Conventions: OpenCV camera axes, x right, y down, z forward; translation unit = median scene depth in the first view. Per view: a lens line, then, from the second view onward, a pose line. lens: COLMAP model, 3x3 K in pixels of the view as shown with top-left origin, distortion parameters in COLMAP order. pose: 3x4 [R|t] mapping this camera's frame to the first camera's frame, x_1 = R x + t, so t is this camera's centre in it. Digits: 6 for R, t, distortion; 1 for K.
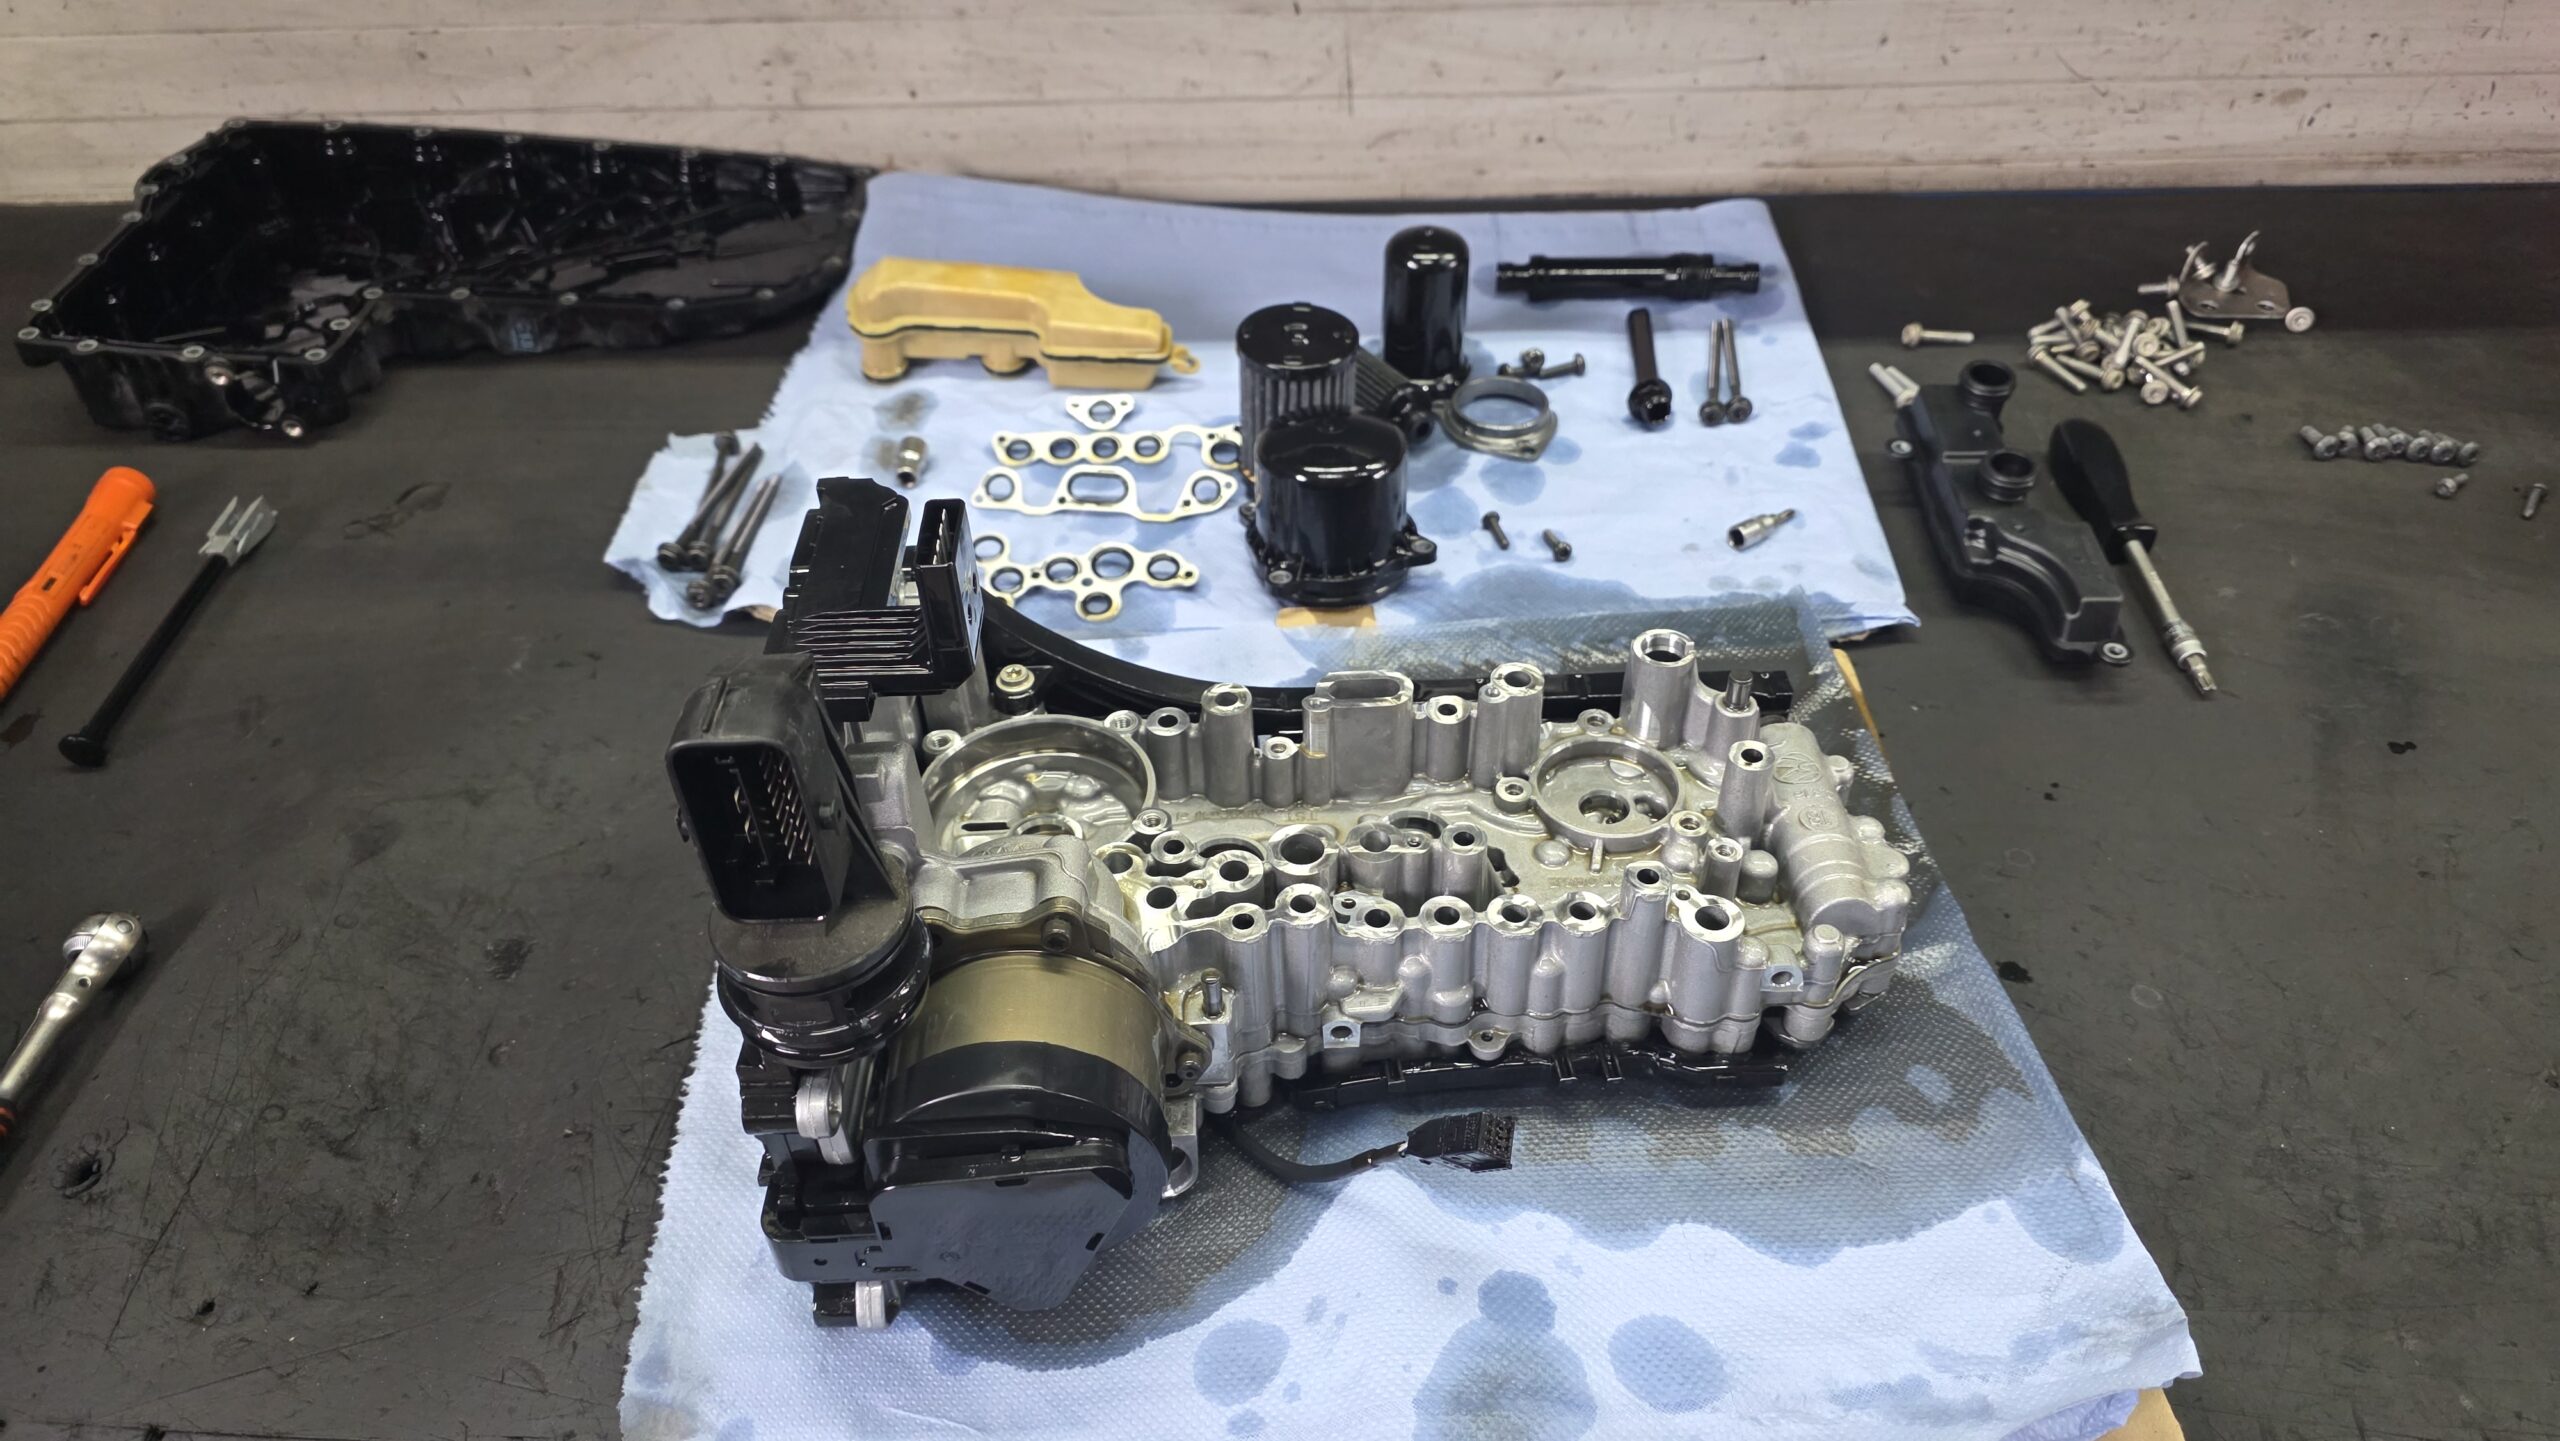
lens RADIAL K [[1760.7, 0, 1280.0], [0, 1760.7, 720.5], [0, 0, 1]] dist [0.063802, -0.000475]
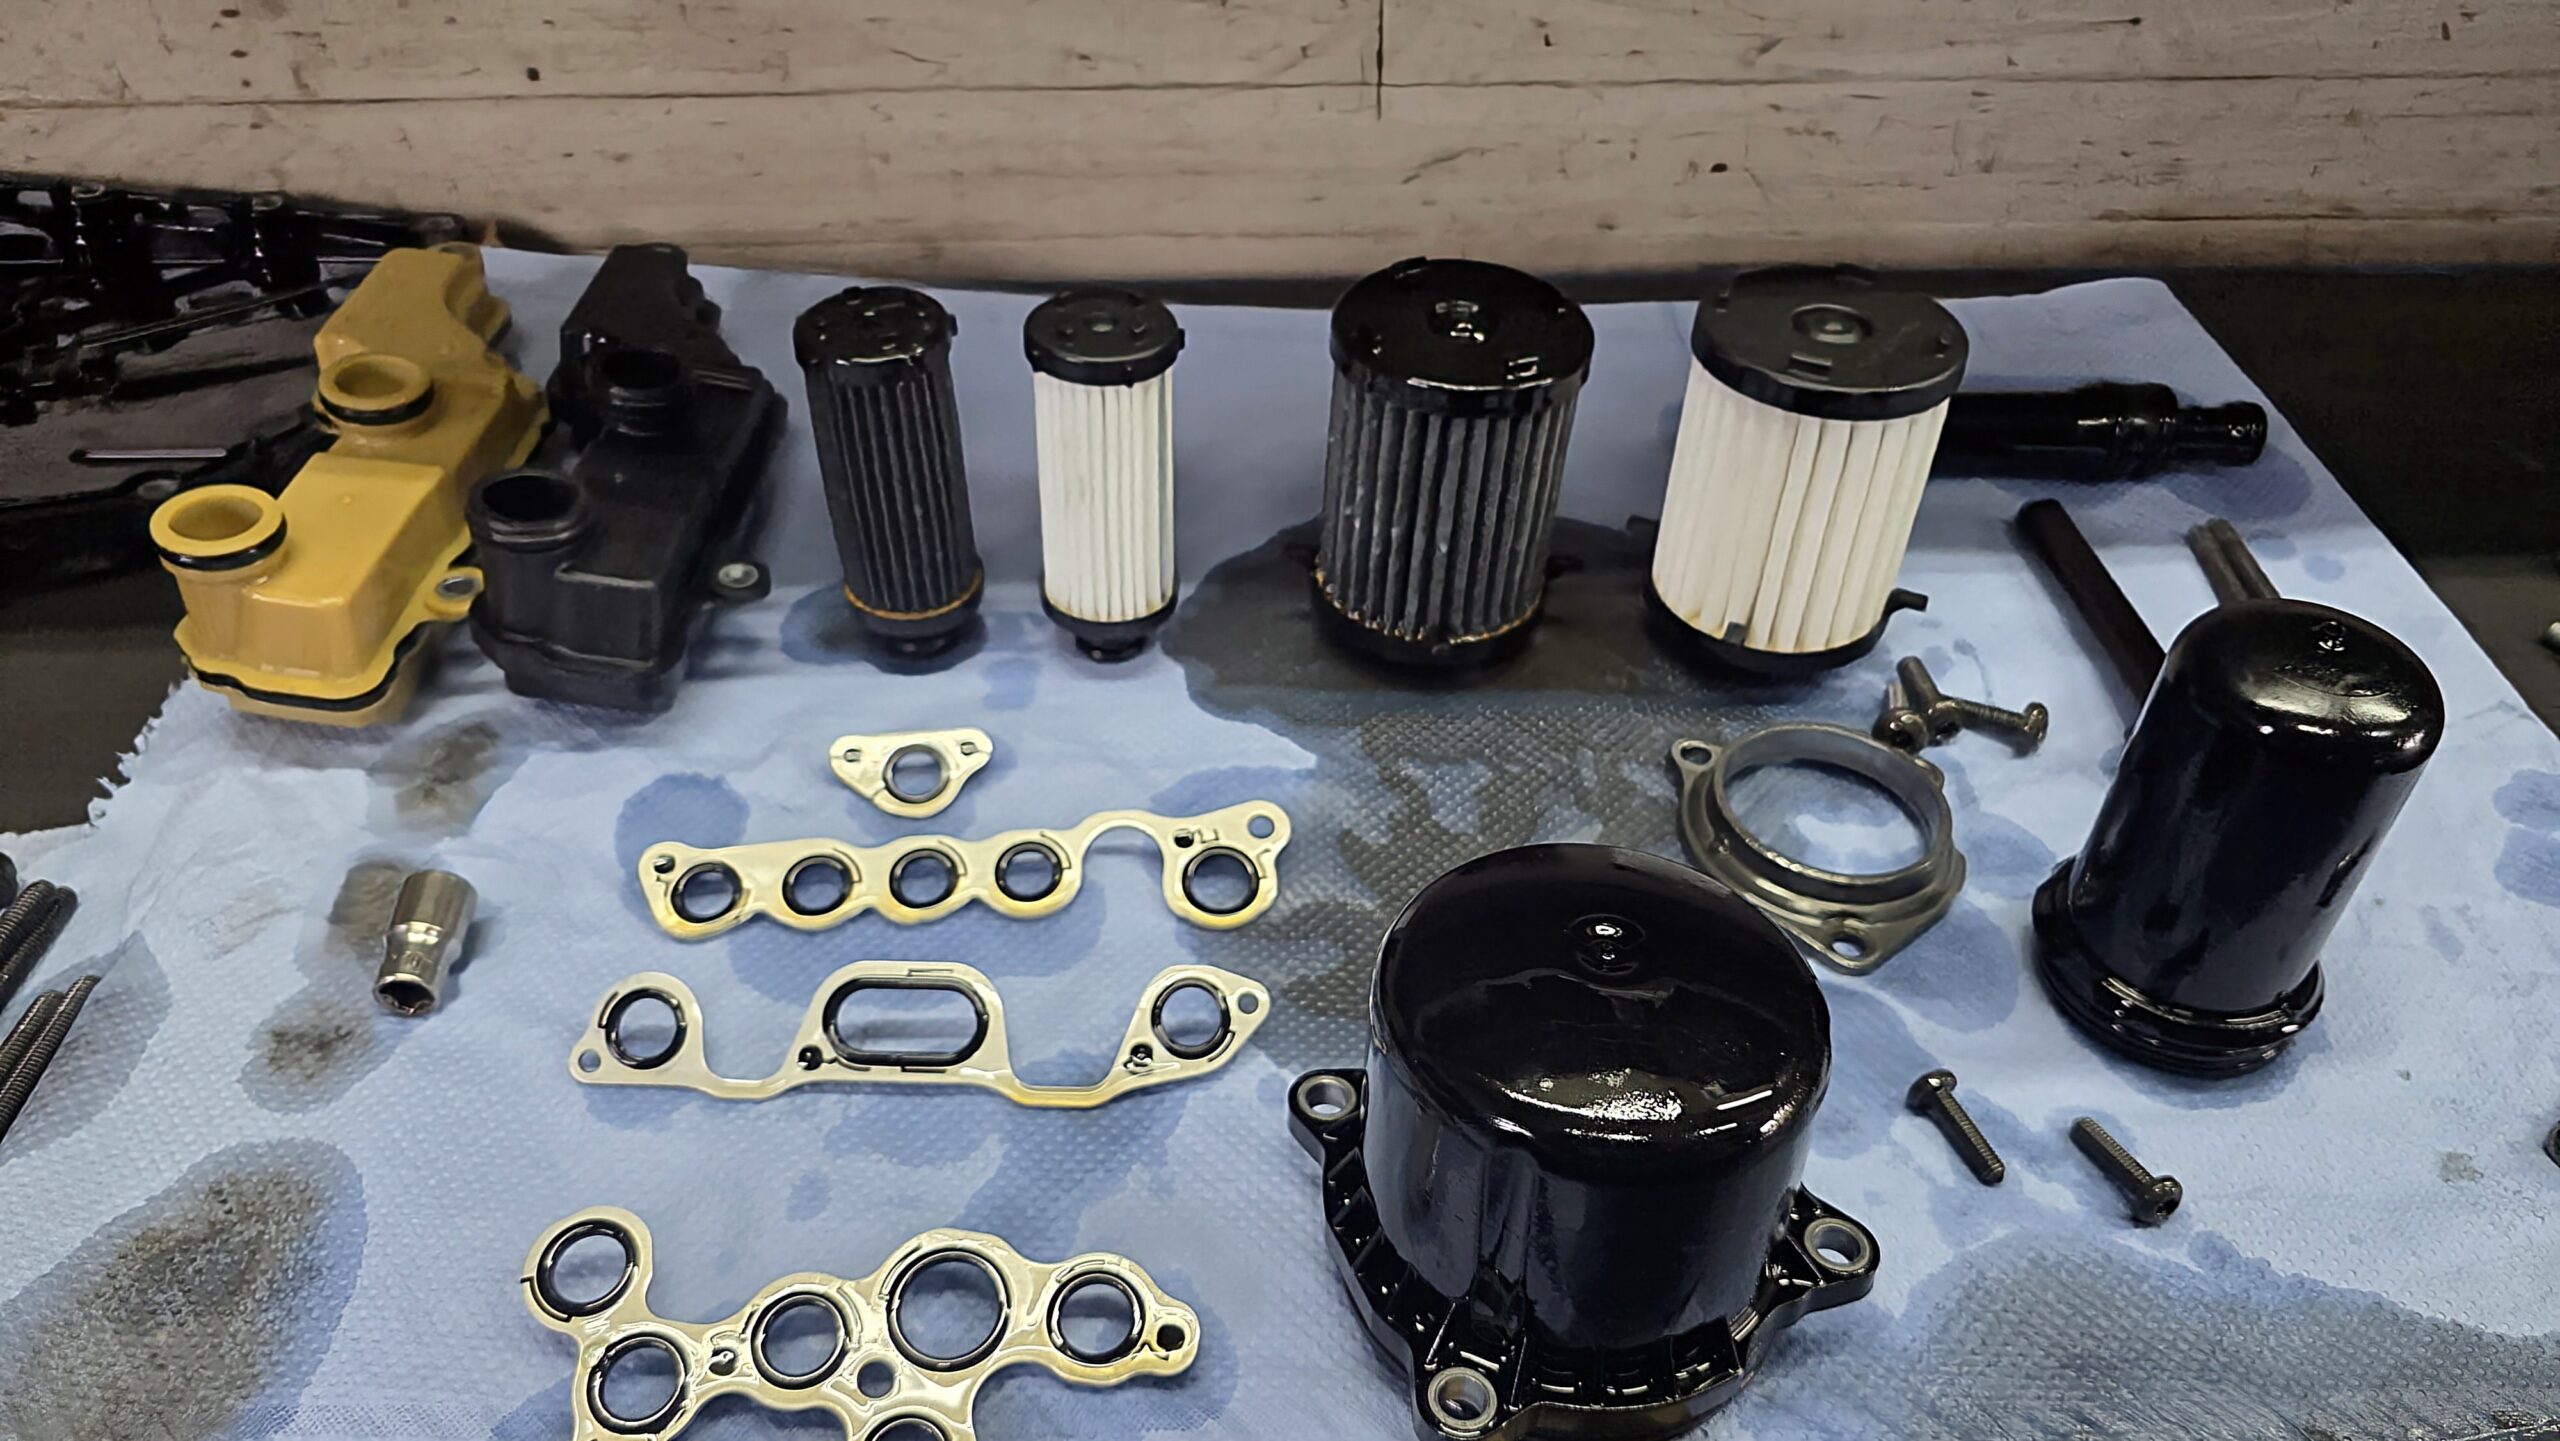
lens RADIAL K [[1739.1, 0, 1239.0], [0, 1739.1, 725.8], [0, 0, 1]] dist [0.009742, 0.001377]
pose [[0.996627, -0.021516, 0.079194, -0.047876], [0.023941, 0.999269, -0.029798, -0.146070], [-0.078495, 0.031594, 0.996414, 0.493037]]
